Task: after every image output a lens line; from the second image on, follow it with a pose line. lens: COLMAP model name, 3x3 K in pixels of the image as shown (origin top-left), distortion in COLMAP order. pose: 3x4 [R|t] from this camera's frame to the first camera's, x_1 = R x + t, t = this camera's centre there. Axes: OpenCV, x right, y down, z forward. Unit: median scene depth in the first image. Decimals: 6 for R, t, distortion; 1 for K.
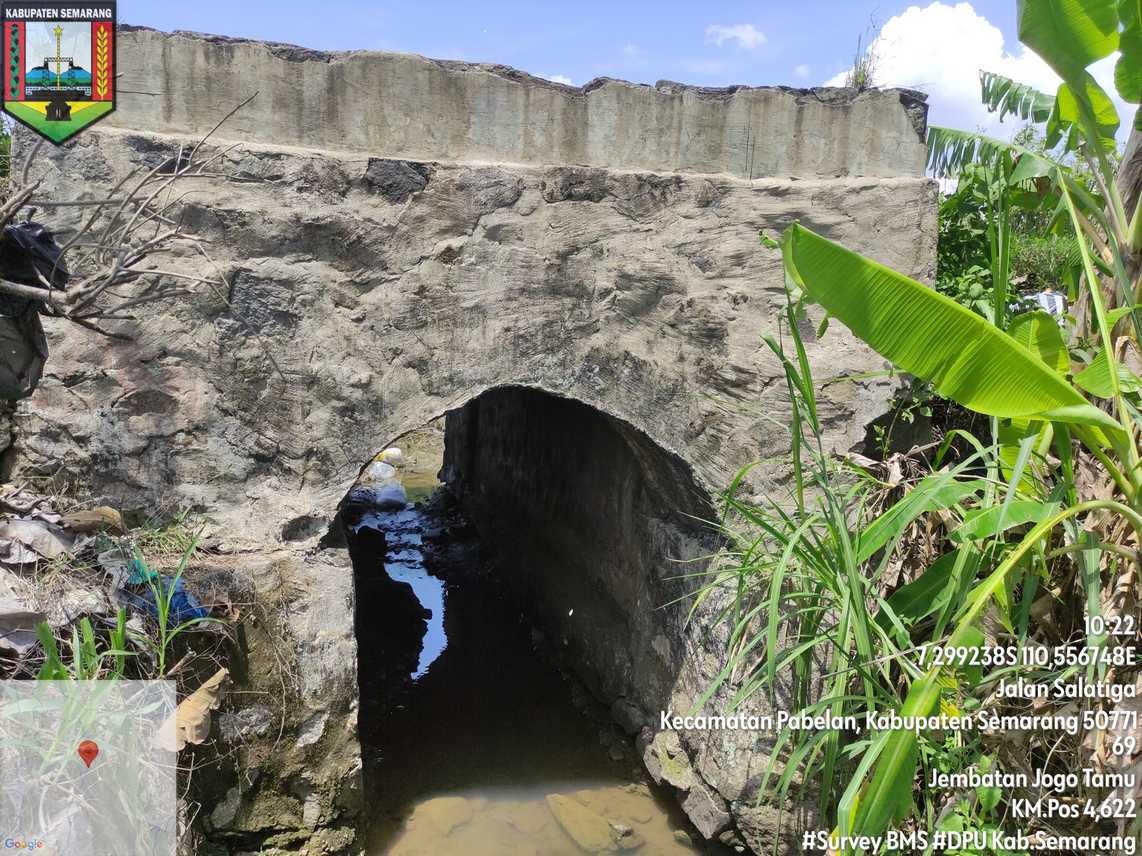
lens RADIAL K [[842.8, 0, 572.6], [0, 842.8, 424.4], [0, 0, 1]] dist [0.047171, -0.051614]
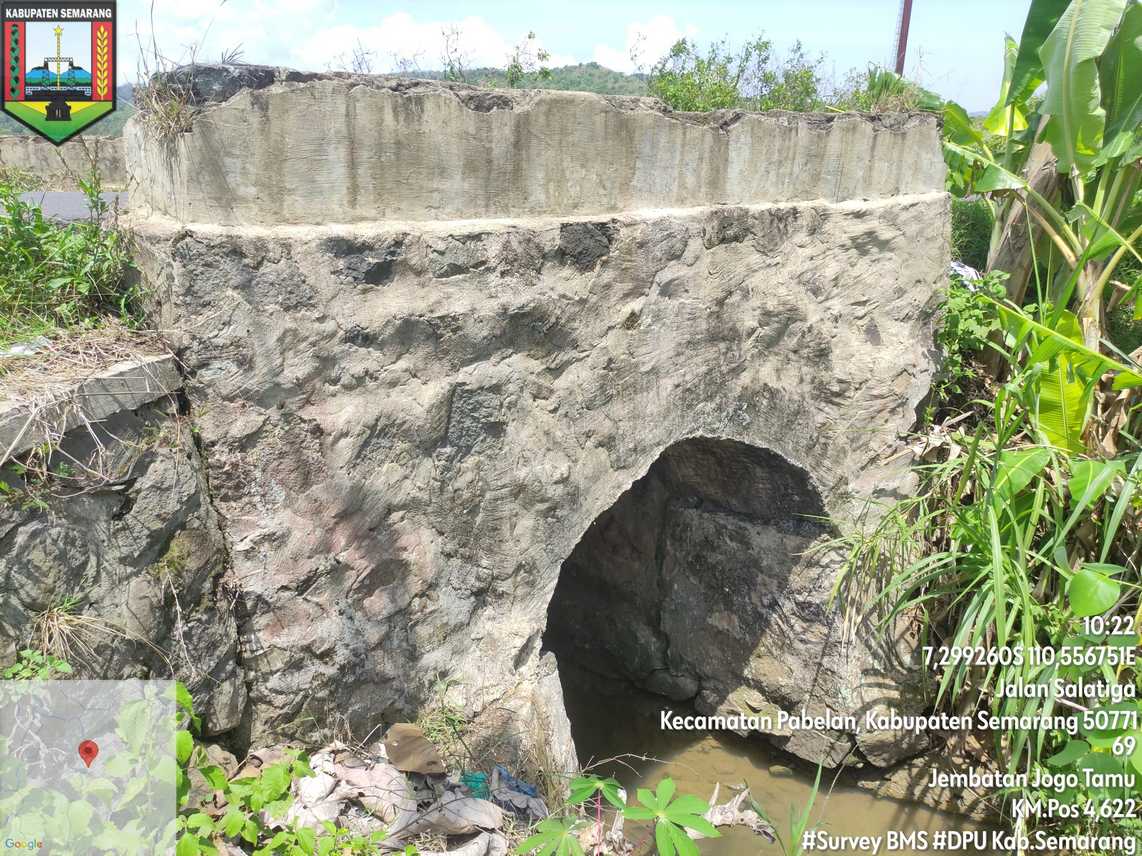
lens RADIAL K [[842.8, 0, 561.7], [0, 842.8, 429.6], [0, 0, 1]] dist [0.047171, -0.051614]
pose [[0.834404, -0.216184, 0.506985, -0.693889], [0.124214, 0.969959, 0.209168, -0.285186], [-0.536974, -0.111555, 0.836191, 0.268533]]
